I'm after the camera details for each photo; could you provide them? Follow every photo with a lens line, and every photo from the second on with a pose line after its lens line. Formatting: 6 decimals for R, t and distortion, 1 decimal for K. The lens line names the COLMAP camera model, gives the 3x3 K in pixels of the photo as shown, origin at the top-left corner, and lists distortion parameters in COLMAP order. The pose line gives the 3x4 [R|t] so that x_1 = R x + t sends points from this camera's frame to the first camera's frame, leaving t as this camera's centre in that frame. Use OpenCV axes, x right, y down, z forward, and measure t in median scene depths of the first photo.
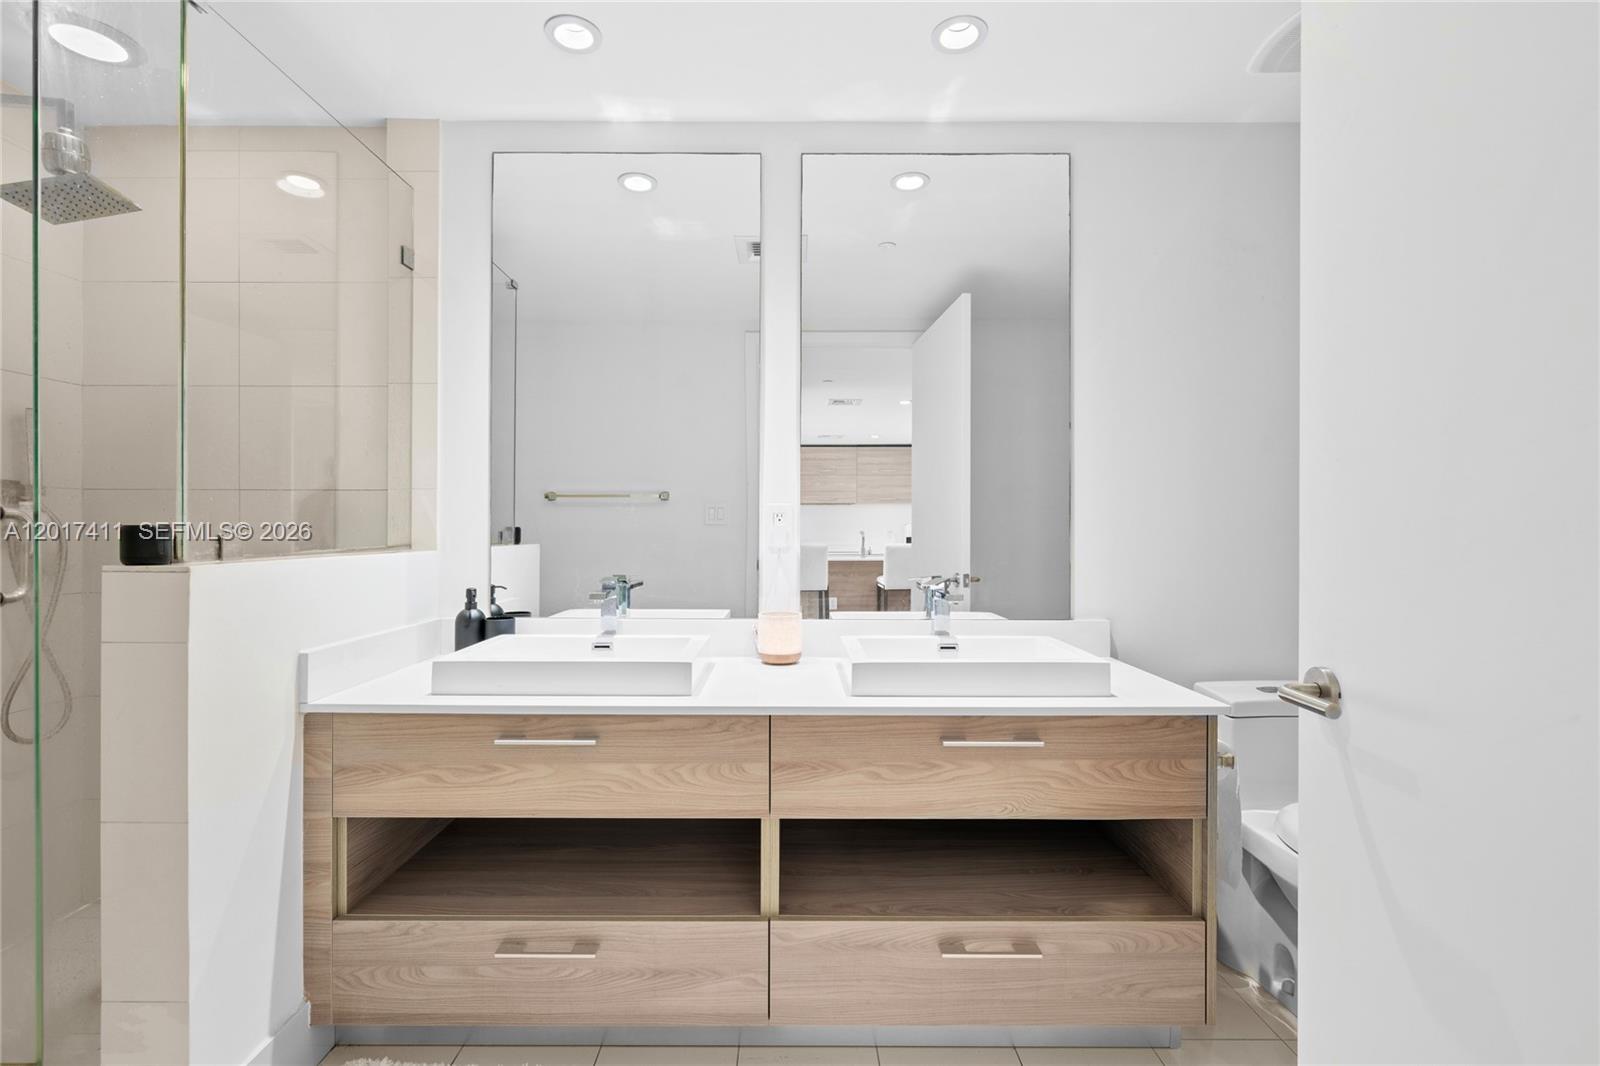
lens RADIAL K [[735.7, 0, 813.1], [0, 735.7, 528.0], [0, 0, 1]] dist [-0.009223, 0.005002]
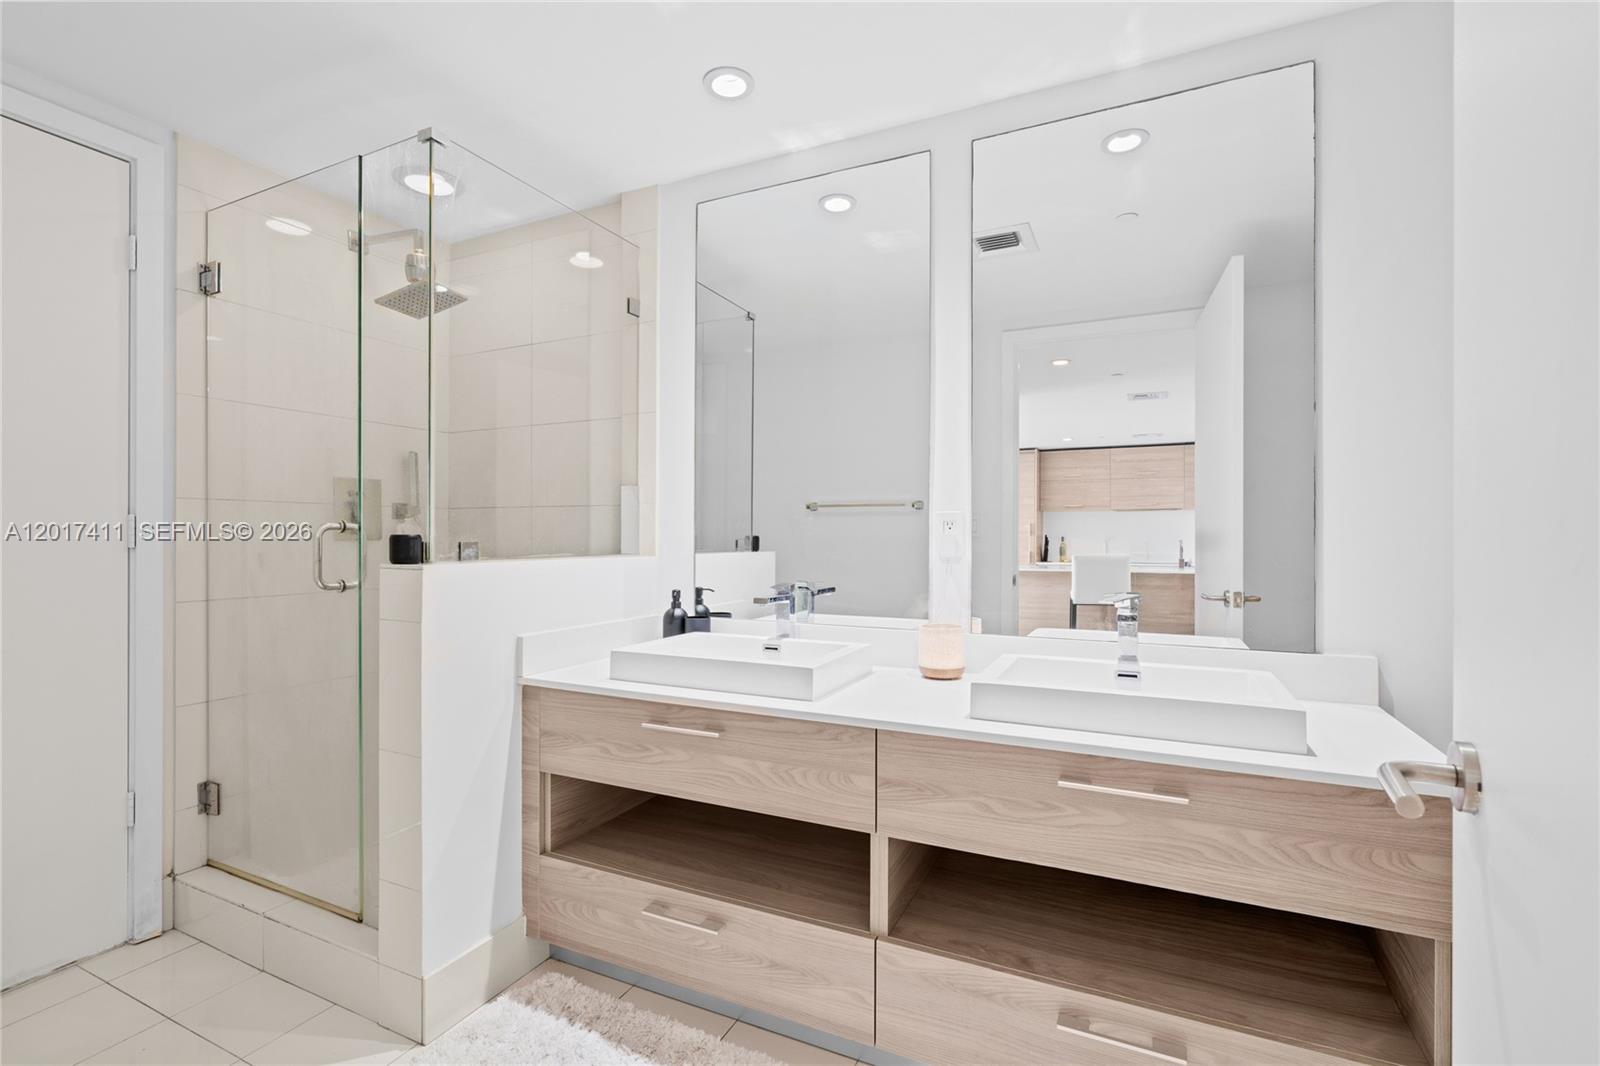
lens RADIAL K [[735.7, 0, 804.8], [0, 735.7, 533.8], [0, 0, 1]] dist [-0.009223, 0.005002]
pose [[0.899712, -0.001773, -0.436480, 0.269467], [-0.000031, 0.999991, -0.004126, 0.000077], [0.436483, 0.003726, 0.899705, 0.076261]]
